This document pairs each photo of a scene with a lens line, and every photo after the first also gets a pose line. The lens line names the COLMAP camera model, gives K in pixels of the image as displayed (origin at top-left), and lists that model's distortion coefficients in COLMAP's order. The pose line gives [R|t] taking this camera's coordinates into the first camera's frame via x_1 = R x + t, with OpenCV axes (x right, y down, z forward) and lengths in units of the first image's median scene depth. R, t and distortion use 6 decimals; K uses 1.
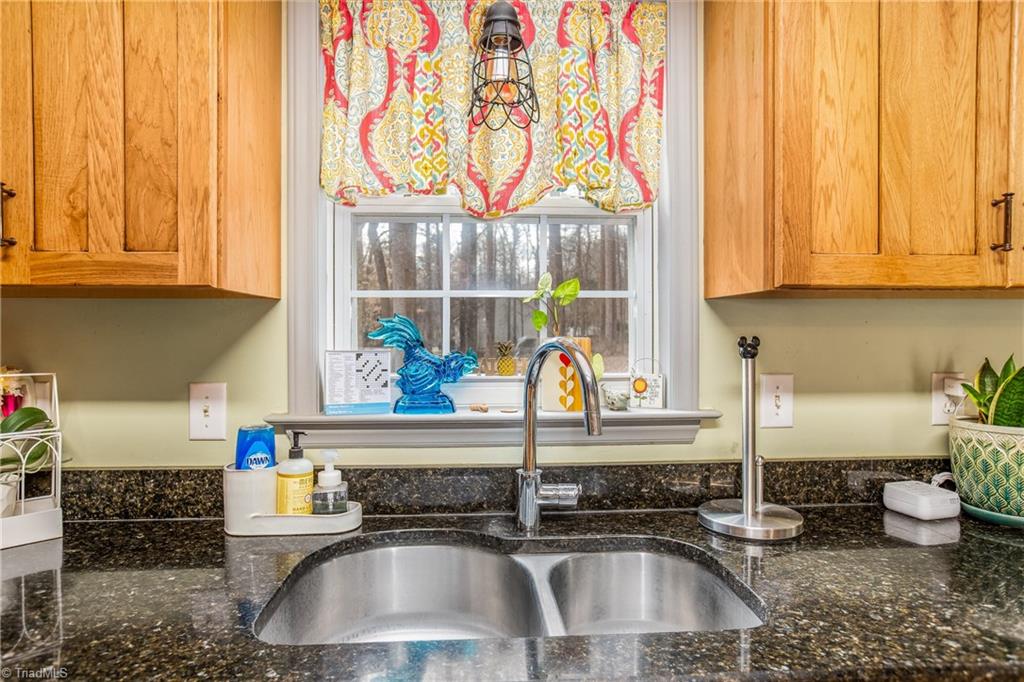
lens RADIAL K [[599.7, 0, 520.5], [0, 599.7, 334.3], [0, 0, 1]] dist [-0.017221, 0.012093]
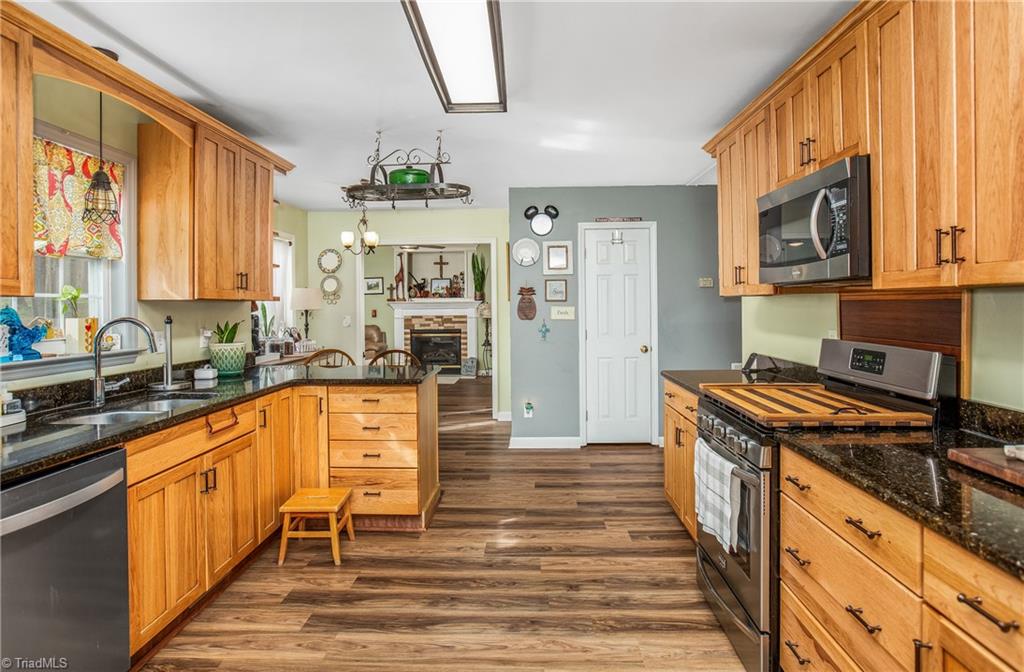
lens RADIAL K [[554.7, 0, 533.4], [0, 554.7, 305.2], [0, 0, 1]] dist [0.002694, 0.000845]
pose [[0.063592, -0.000592, 0.997976, -1.863140], [0.007709, 0.999970, 0.000102, -0.028151], [-0.997946, 0.007687, 0.063594, -0.703692]]
